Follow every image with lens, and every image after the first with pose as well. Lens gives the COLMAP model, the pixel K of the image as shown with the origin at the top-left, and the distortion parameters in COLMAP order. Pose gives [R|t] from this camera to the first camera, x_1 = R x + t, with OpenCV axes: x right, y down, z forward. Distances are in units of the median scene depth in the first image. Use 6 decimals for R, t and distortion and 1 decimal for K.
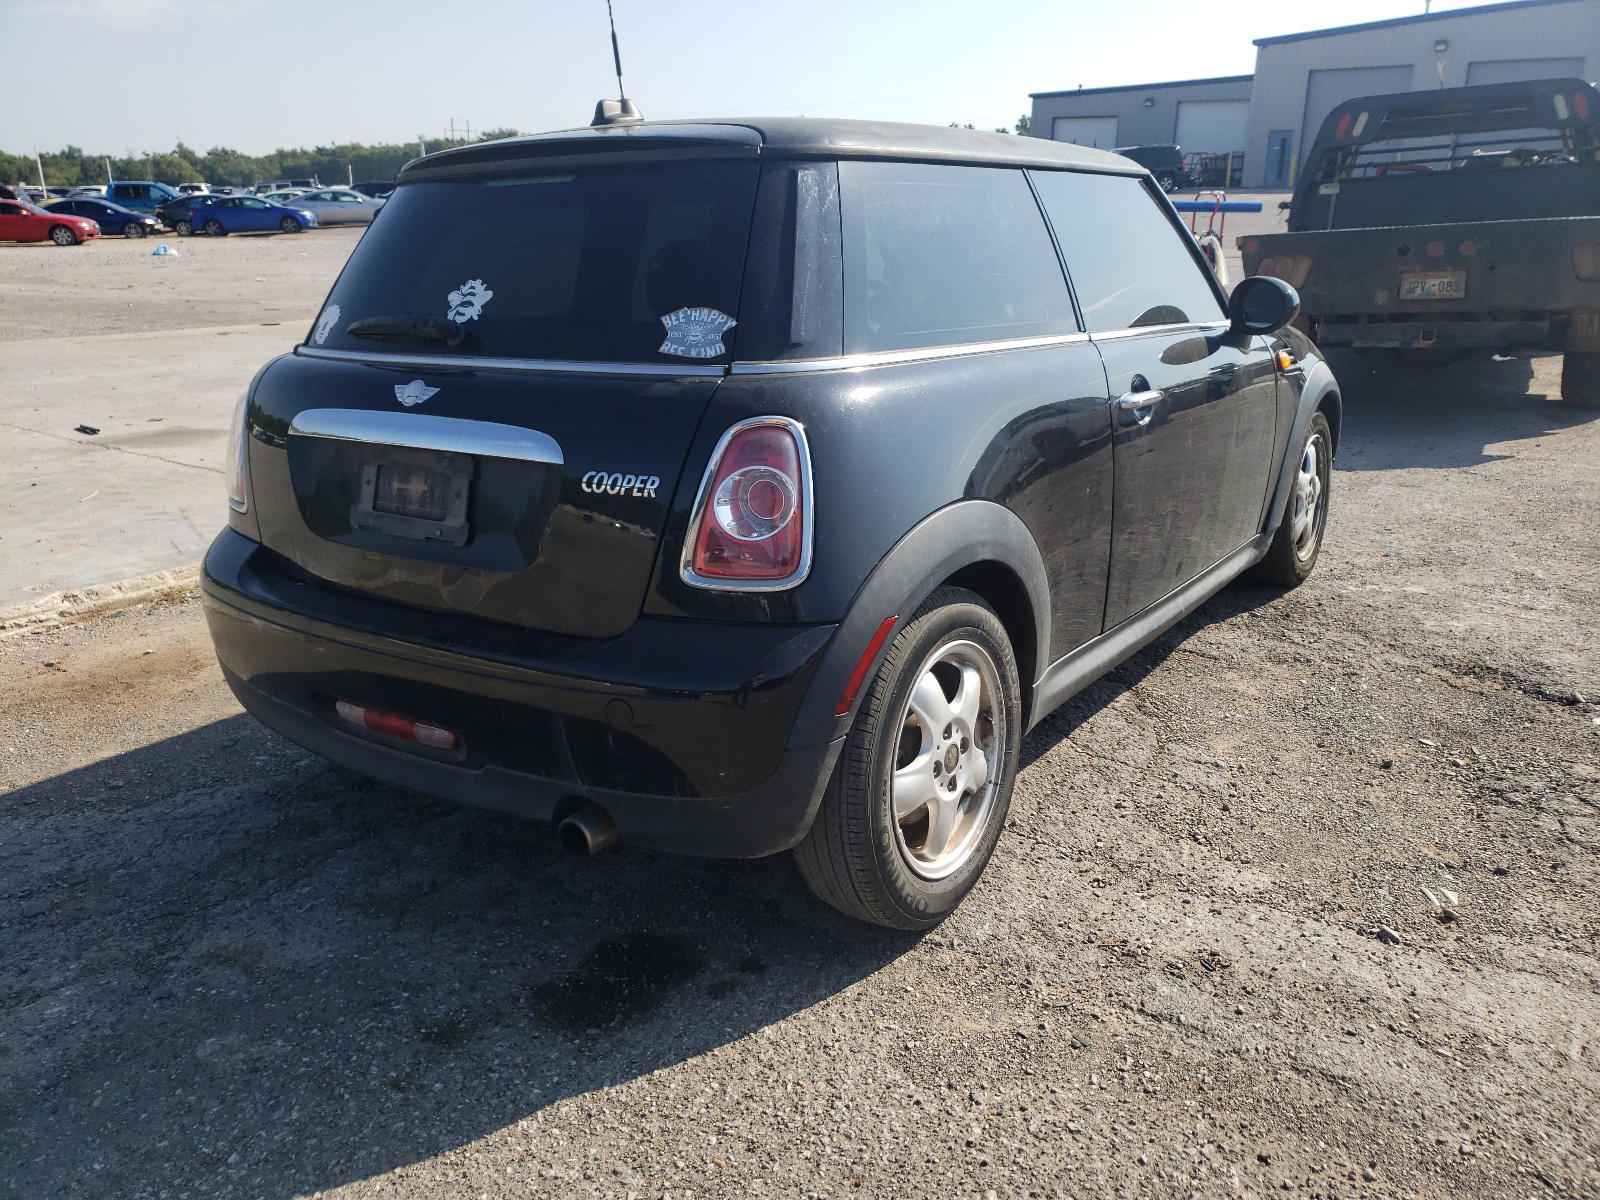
lens RADIAL K [[1192.5, 0, 799.9], [0, 1192.5, 622.7], [0, 0, 1]] dist [0.000341, -0.000706]
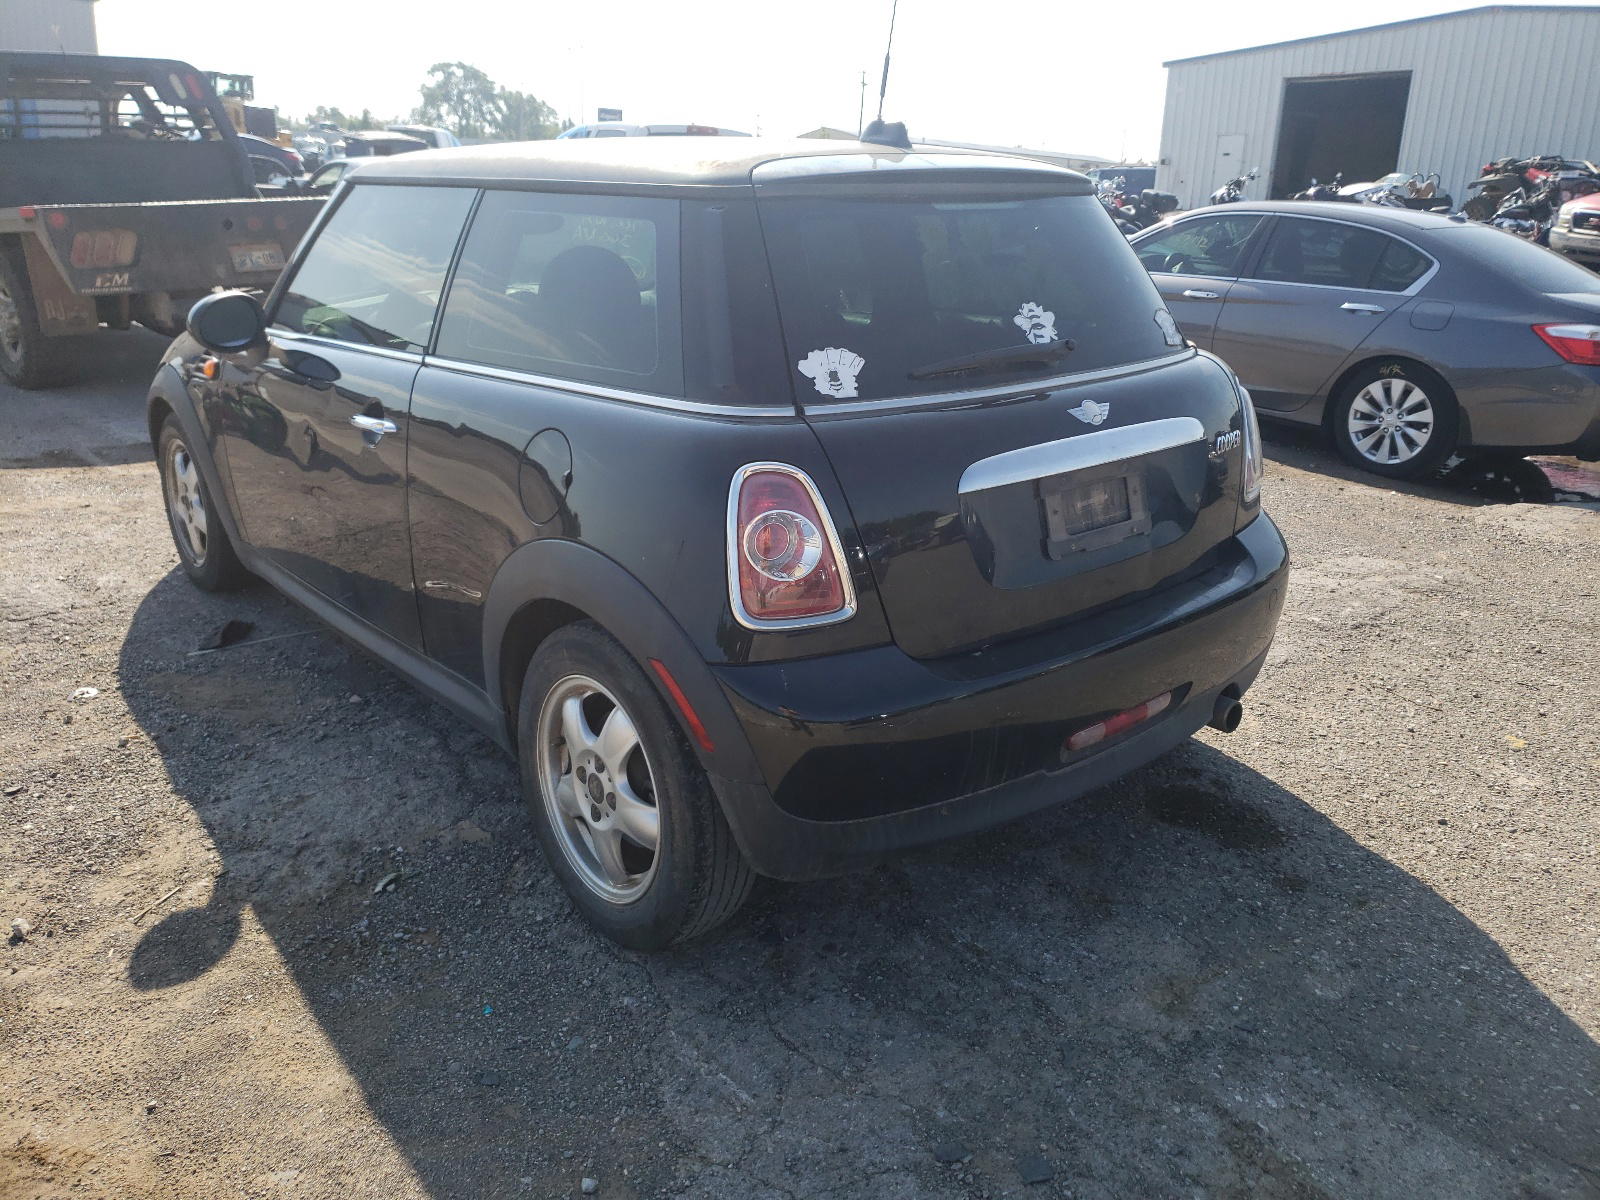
lens RADIAL K [[1221.9, 0, 800.0], [0, 1221.9, 600.0], [0, 0, 1]] dist [-0.001765, -0.001293]
pose [[0.281898, -0.293033, 0.913600, -1.390060], [0.282126, 0.935437, 0.212985, -0.329901], [-0.917027, 0.197710, 0.346370, 0.867445]]
